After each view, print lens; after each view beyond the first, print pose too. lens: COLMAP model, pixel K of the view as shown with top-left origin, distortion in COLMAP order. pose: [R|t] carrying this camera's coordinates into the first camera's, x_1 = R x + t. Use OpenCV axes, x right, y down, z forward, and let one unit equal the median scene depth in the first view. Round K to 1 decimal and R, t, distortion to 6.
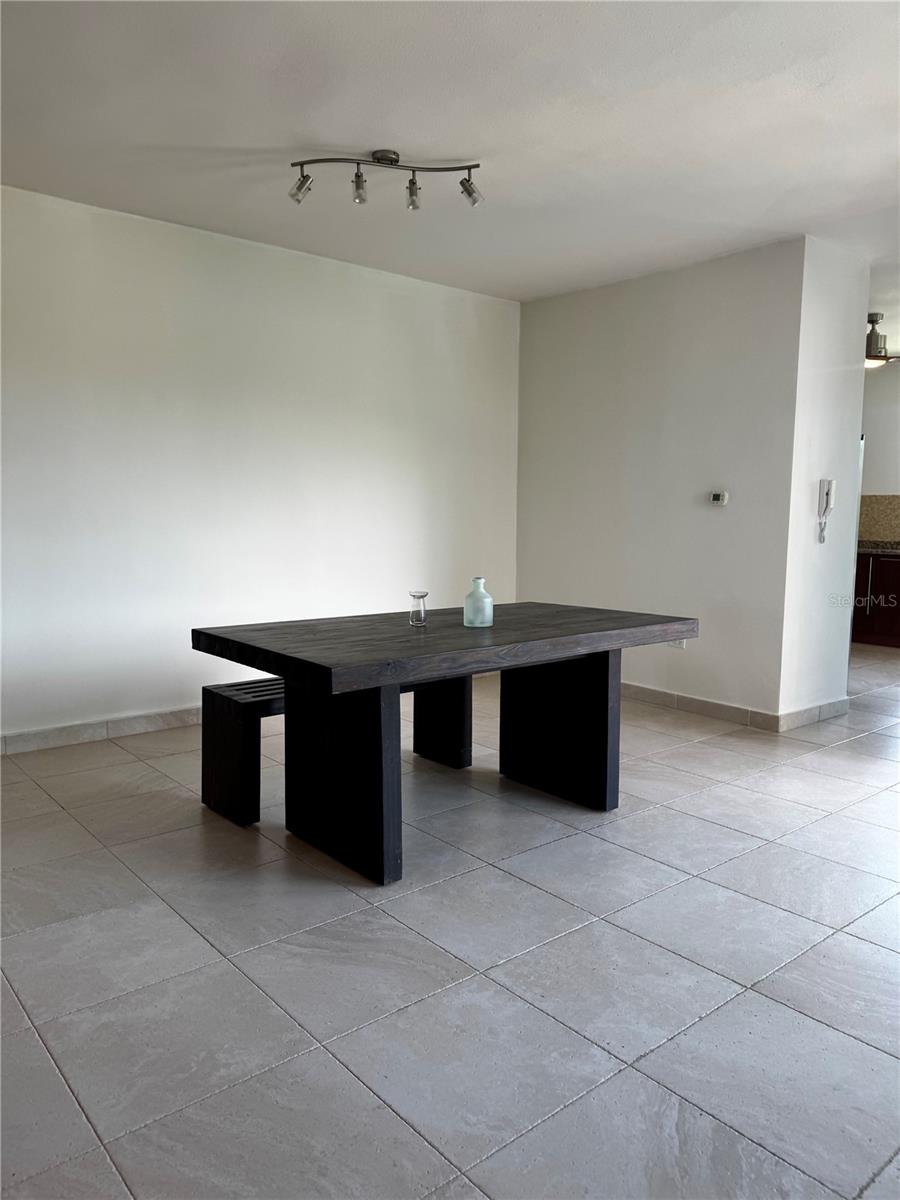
lens RADIAL K [[845.9, 0, 450.0], [0, 845.9, 600.0], [0, 0, 1]] dist [-0.001218, -0.000363]
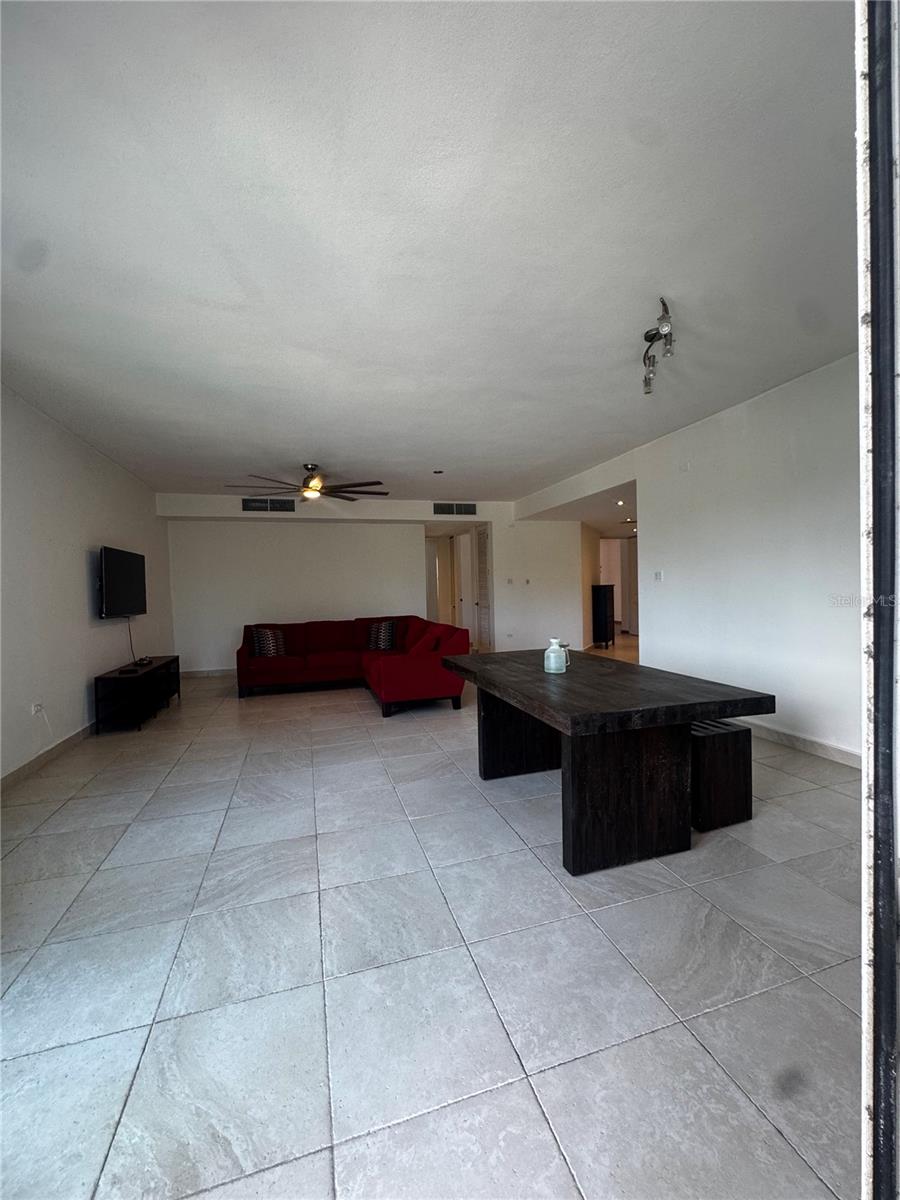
lens RADIAL K [[491.8, 0, 452.7], [0, 491.8, 599.7], [0, 0, 1]] dist [0.003498, 0.000418]
pose [[-0.391124, 0.026294, -0.919963, 1.100598], [-0.074621, 0.995395, 0.060175, -0.162958], [0.917308, 0.092184, -0.387360, 1.452460]]
